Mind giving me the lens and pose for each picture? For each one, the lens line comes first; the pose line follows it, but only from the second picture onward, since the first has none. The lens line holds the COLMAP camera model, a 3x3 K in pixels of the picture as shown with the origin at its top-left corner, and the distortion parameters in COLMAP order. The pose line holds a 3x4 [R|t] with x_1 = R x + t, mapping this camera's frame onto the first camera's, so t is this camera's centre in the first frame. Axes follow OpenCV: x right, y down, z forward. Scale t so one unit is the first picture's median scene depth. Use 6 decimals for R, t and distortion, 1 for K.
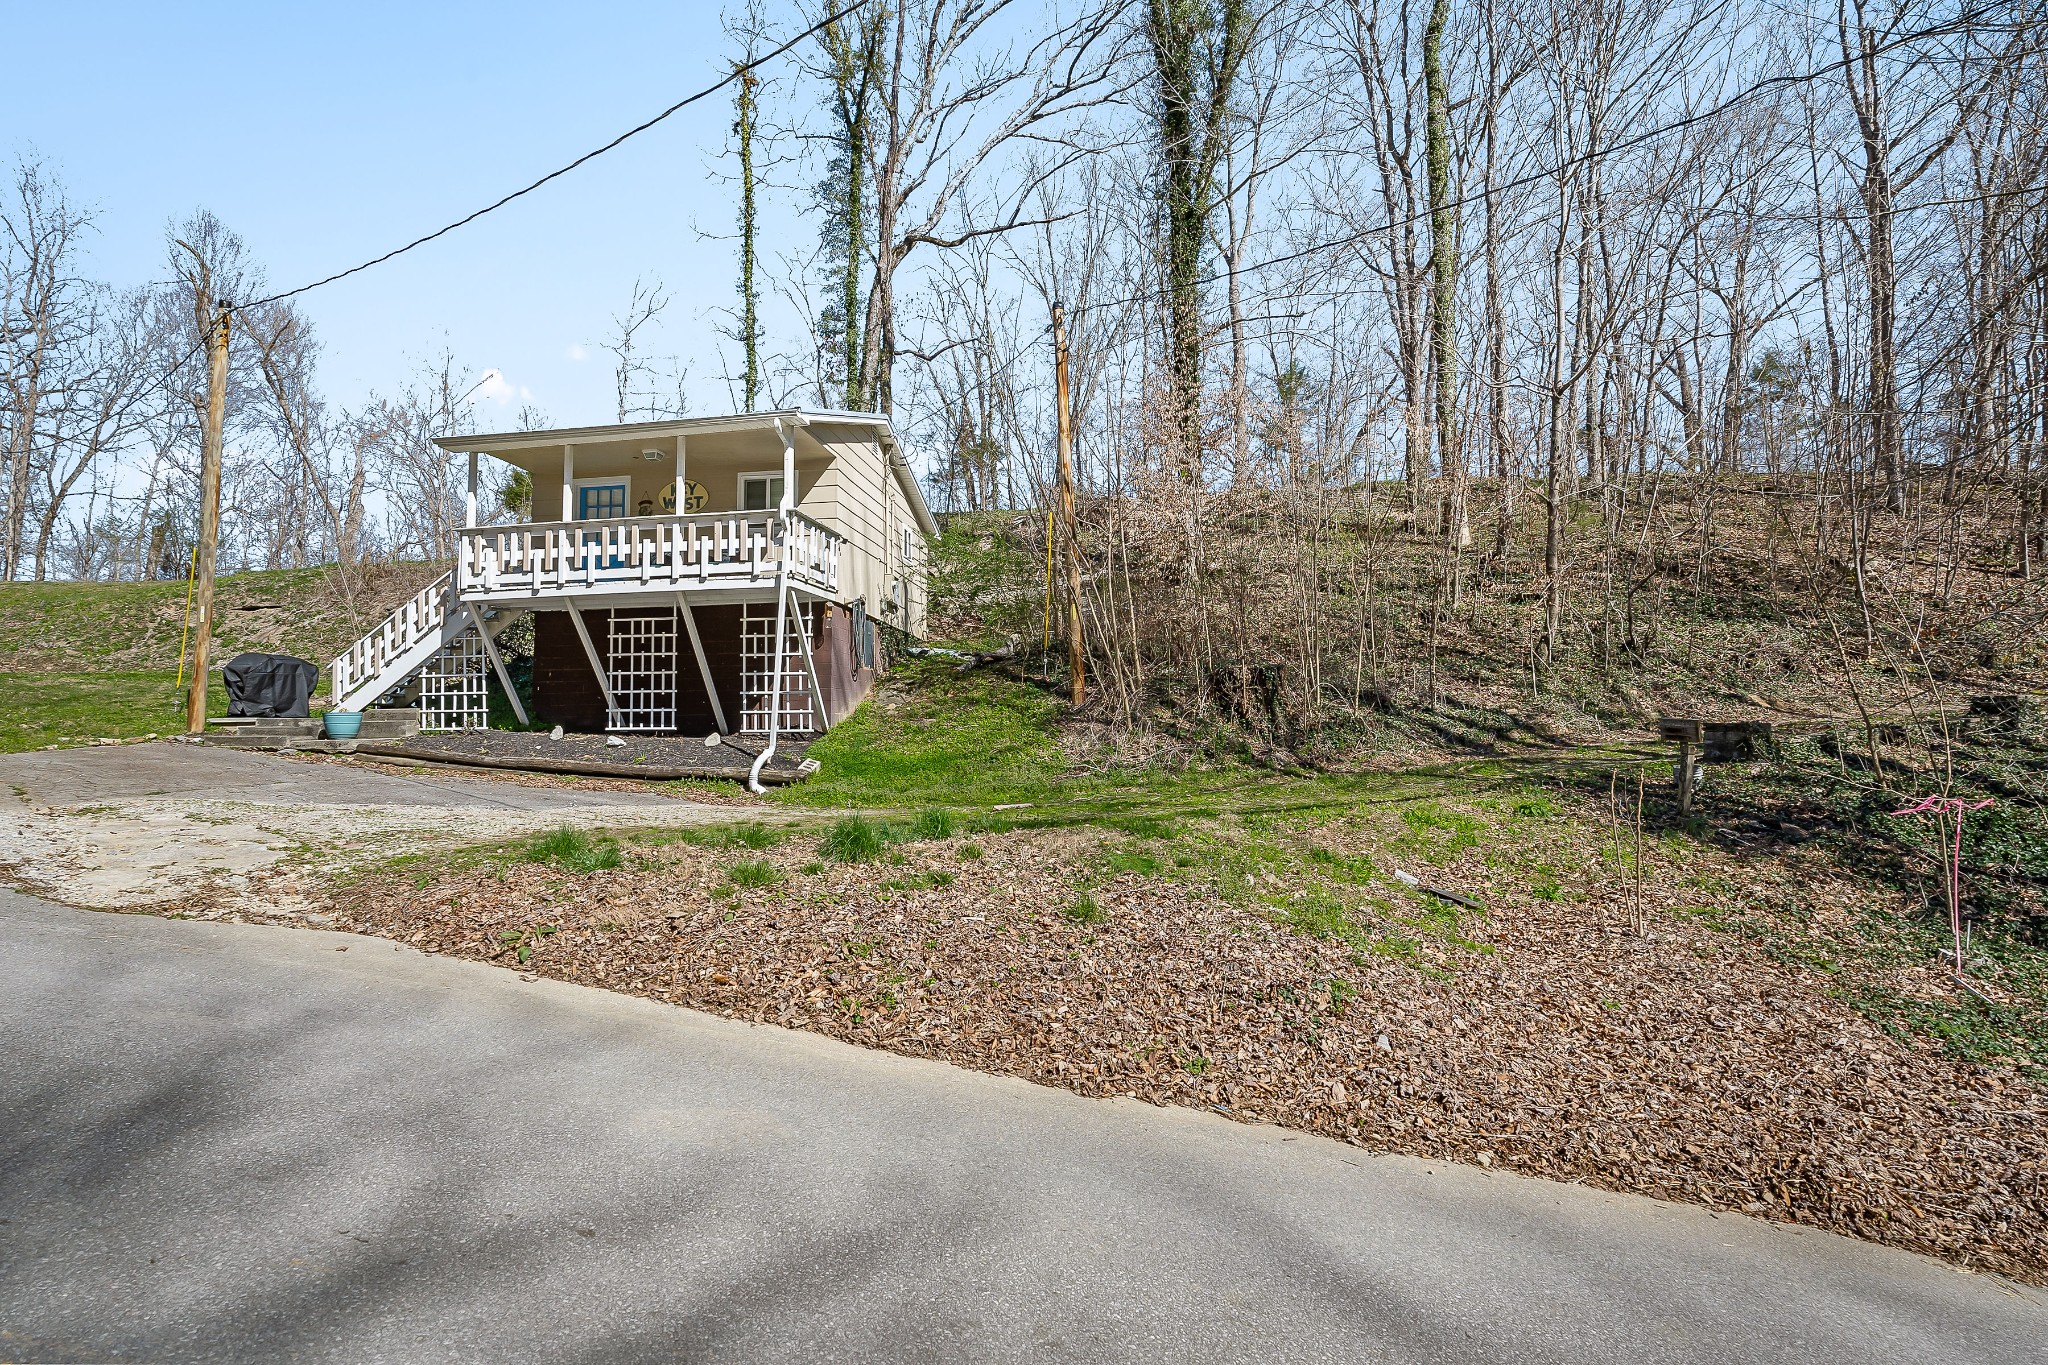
lens RADIAL K [[929.9, 0, 983.9], [0, 929.9, 663.6], [0, 0, 1]] dist [0.000928, 0.000091]
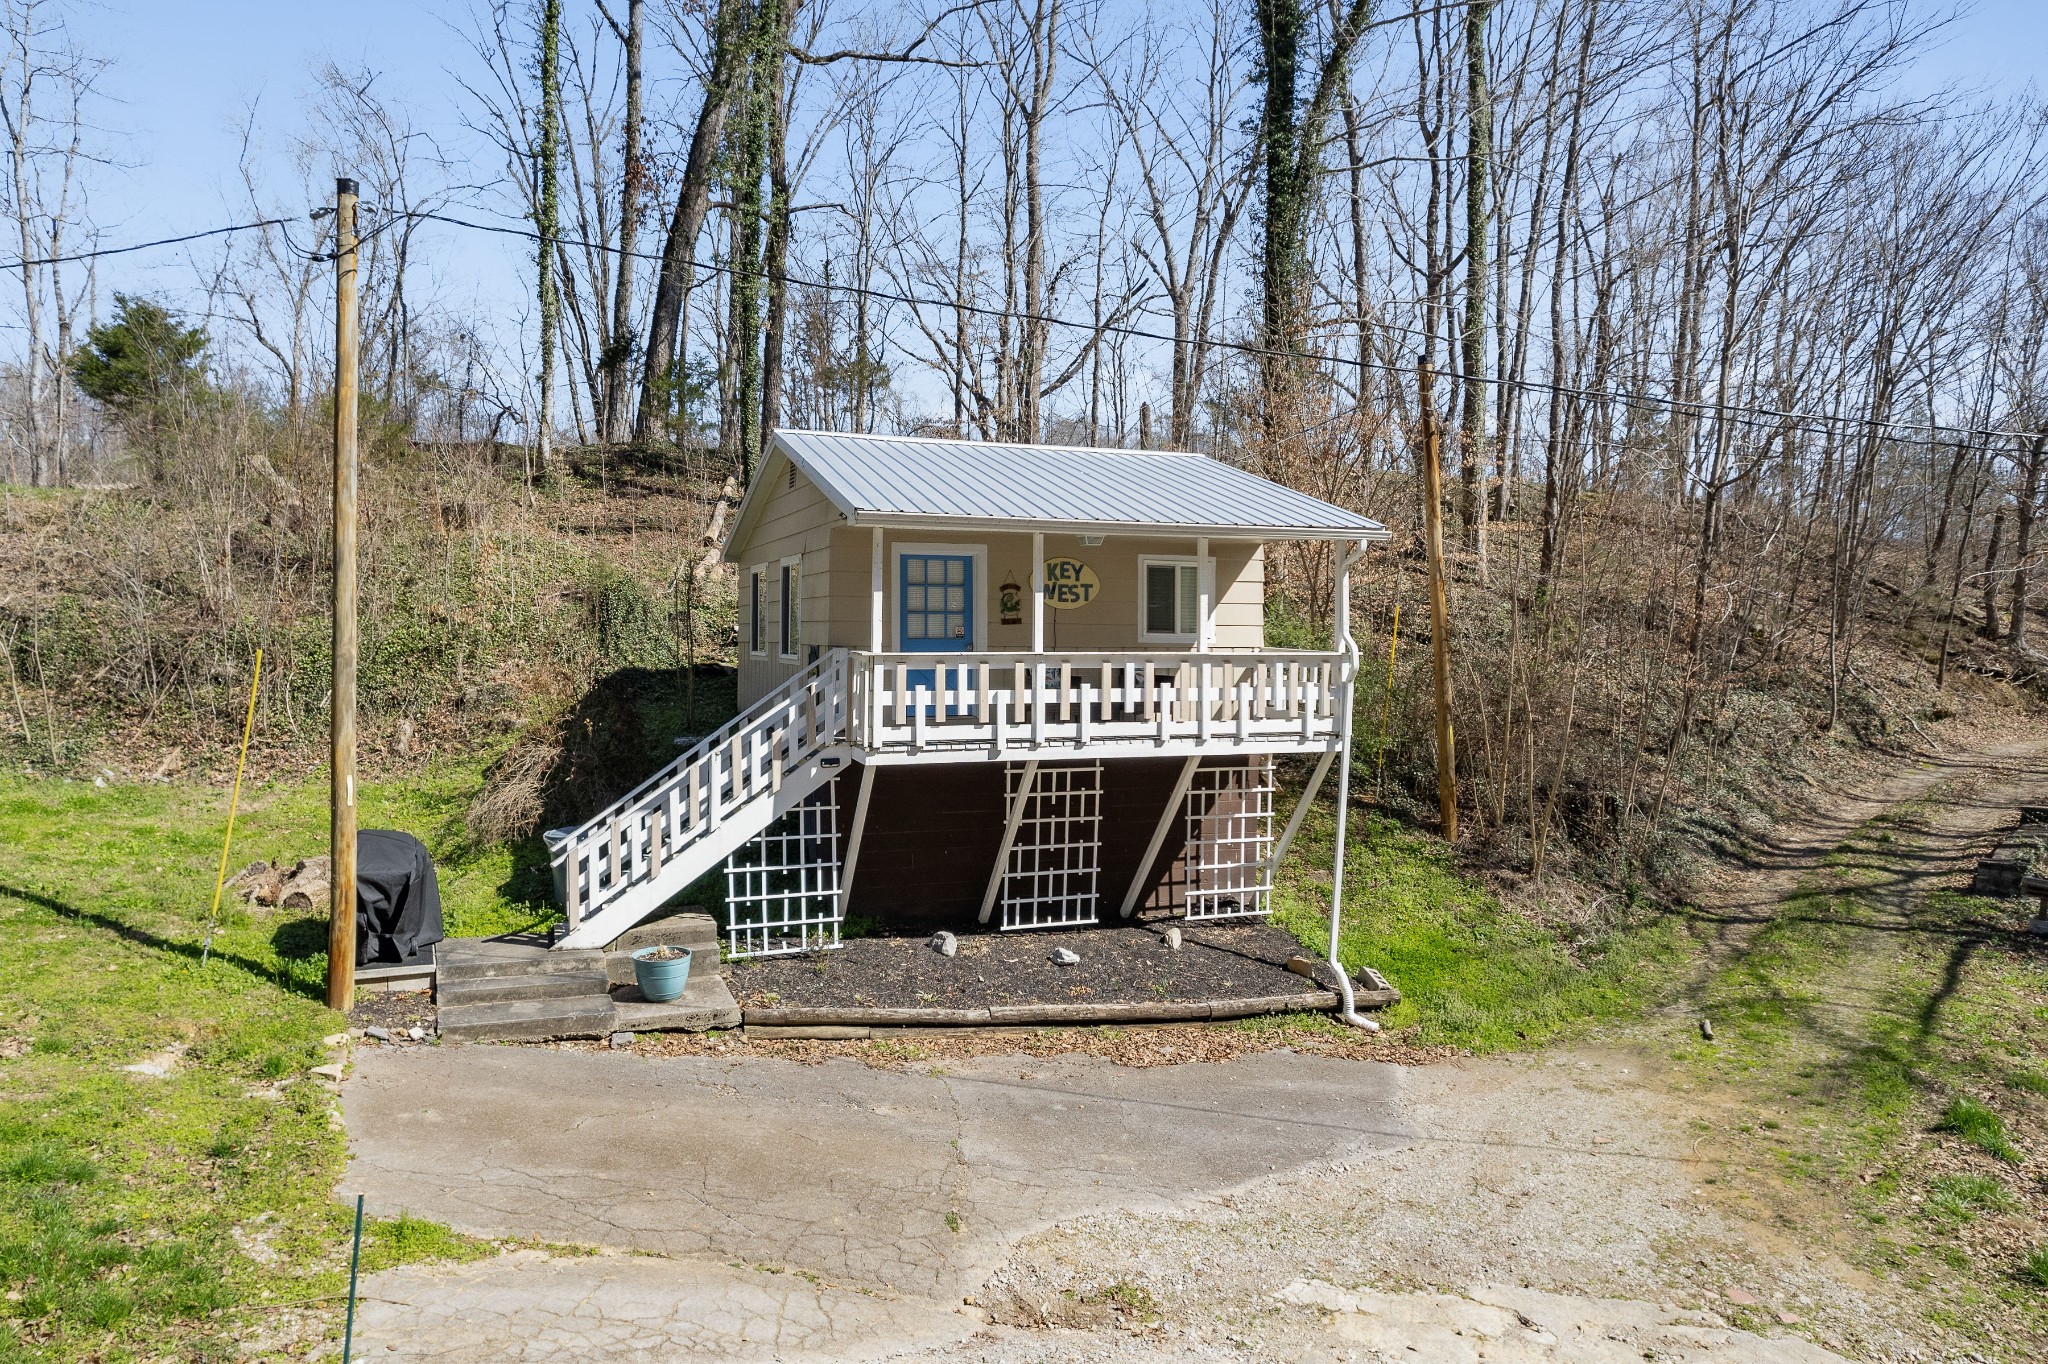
lens RADIAL K [[1266.1, 0, 1024.0], [0, 1266.1, 682.0], [0, 0, 1]] dist [-0.046528, 0.001066]
pose [[0.865104, -0.001133, 0.501591, -0.865614], [-0.048944, 0.995035, 0.086661, -0.195359], [-0.499199, -0.099521, 0.860753, 0.201642]]
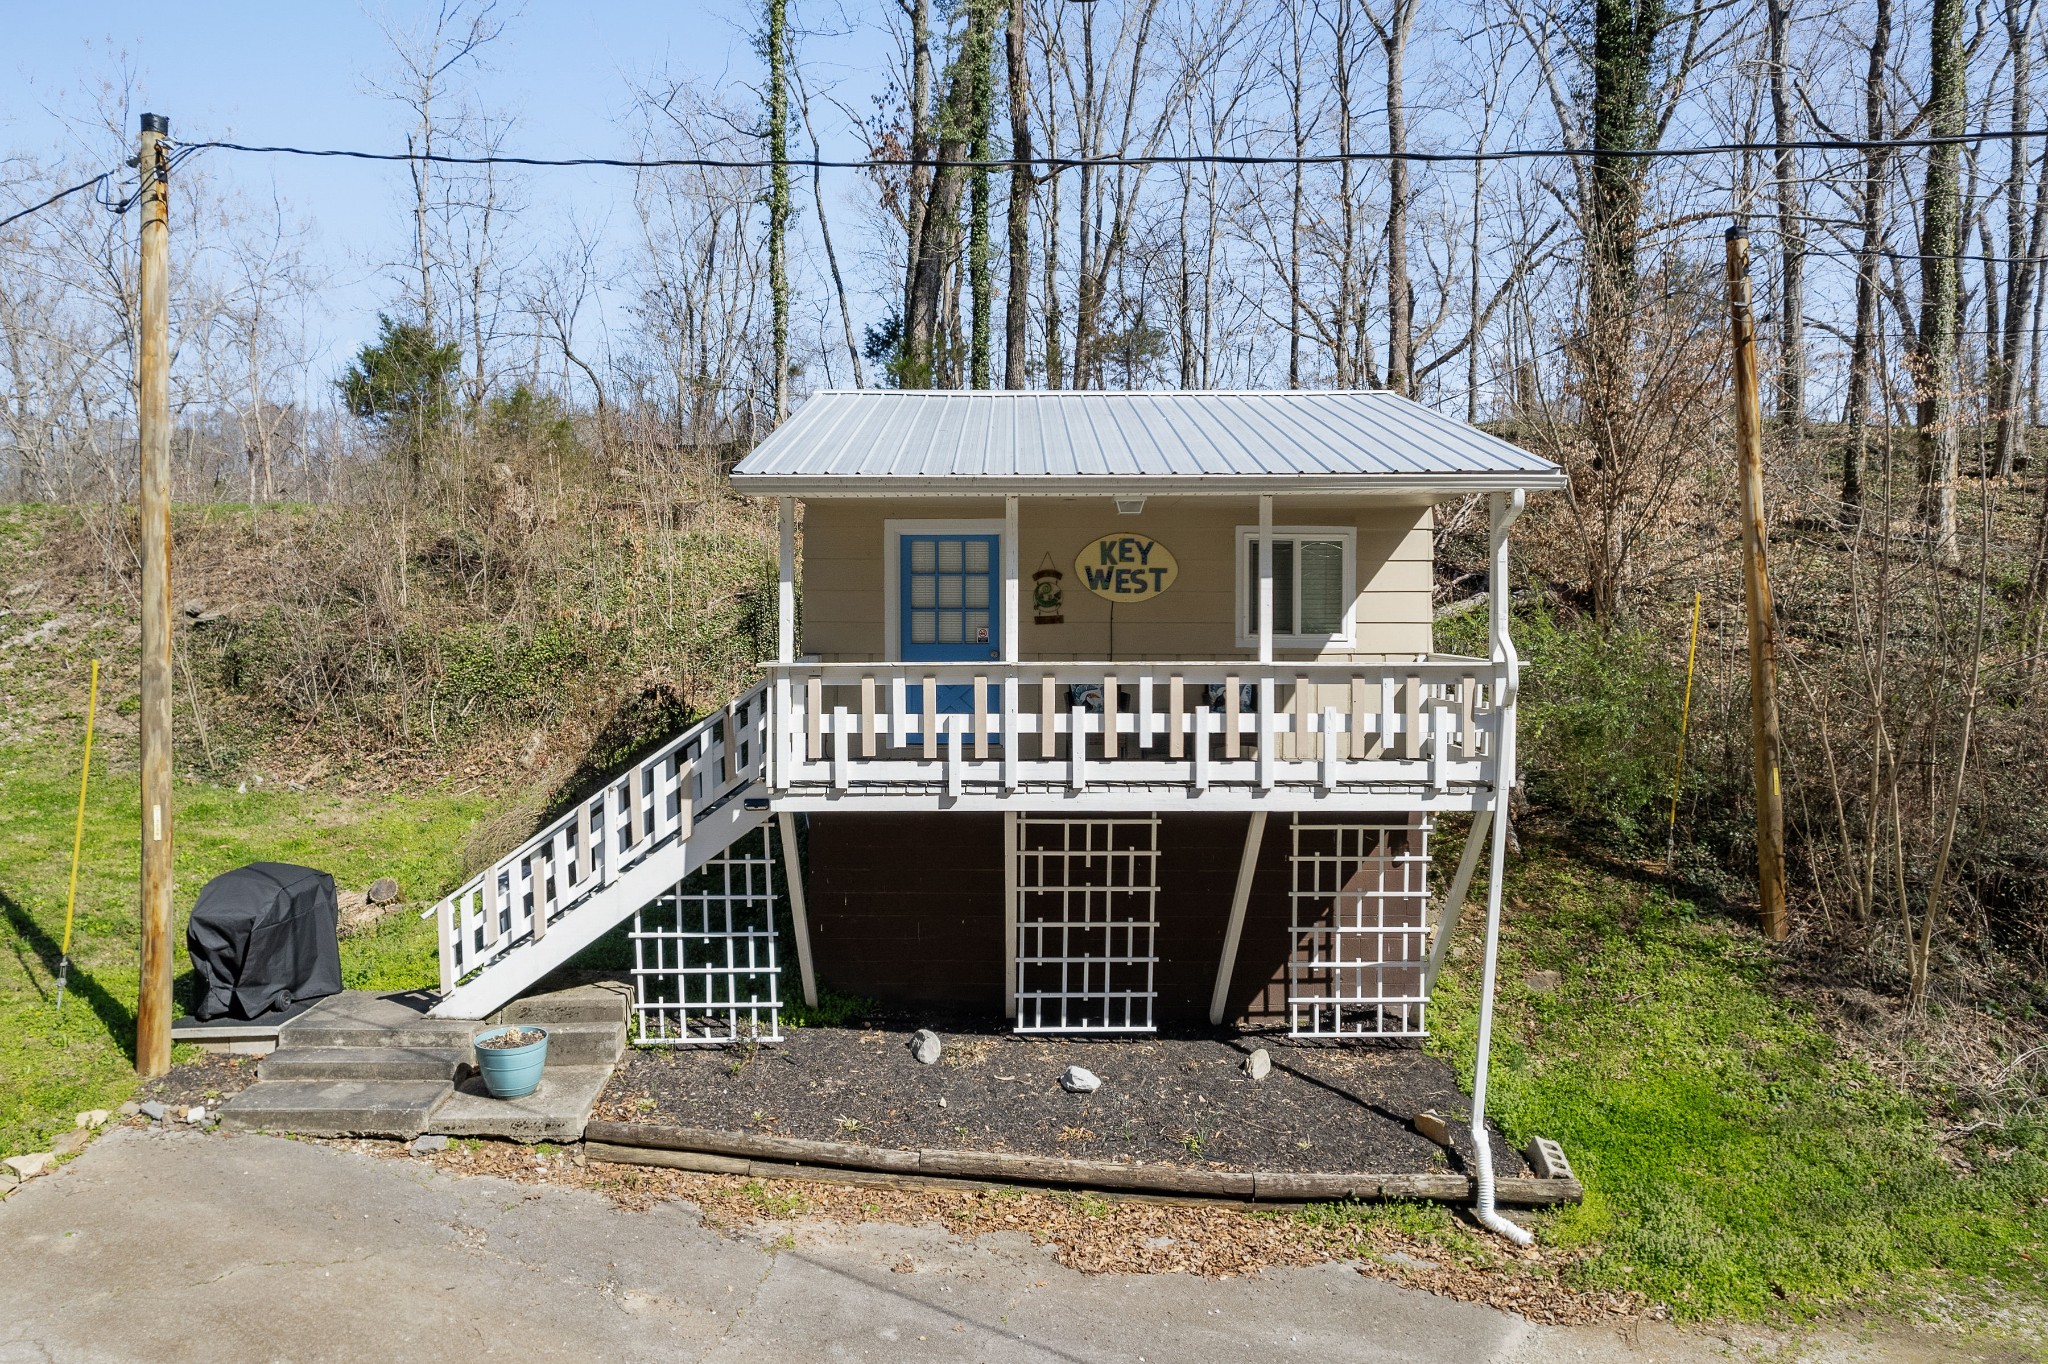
lens RADIAL K [[1304.0, 0, 1032.6], [0, 1304.0, 681.4], [0, 0, 1]] dist [-0.076357, 0.064579]
pose [[0.983060, 0.005927, 0.183186, -0.531228], [-0.023859, 0.995111, 0.095839, -0.193386], [-0.181723, -0.098587, 0.978395, 0.312037]]
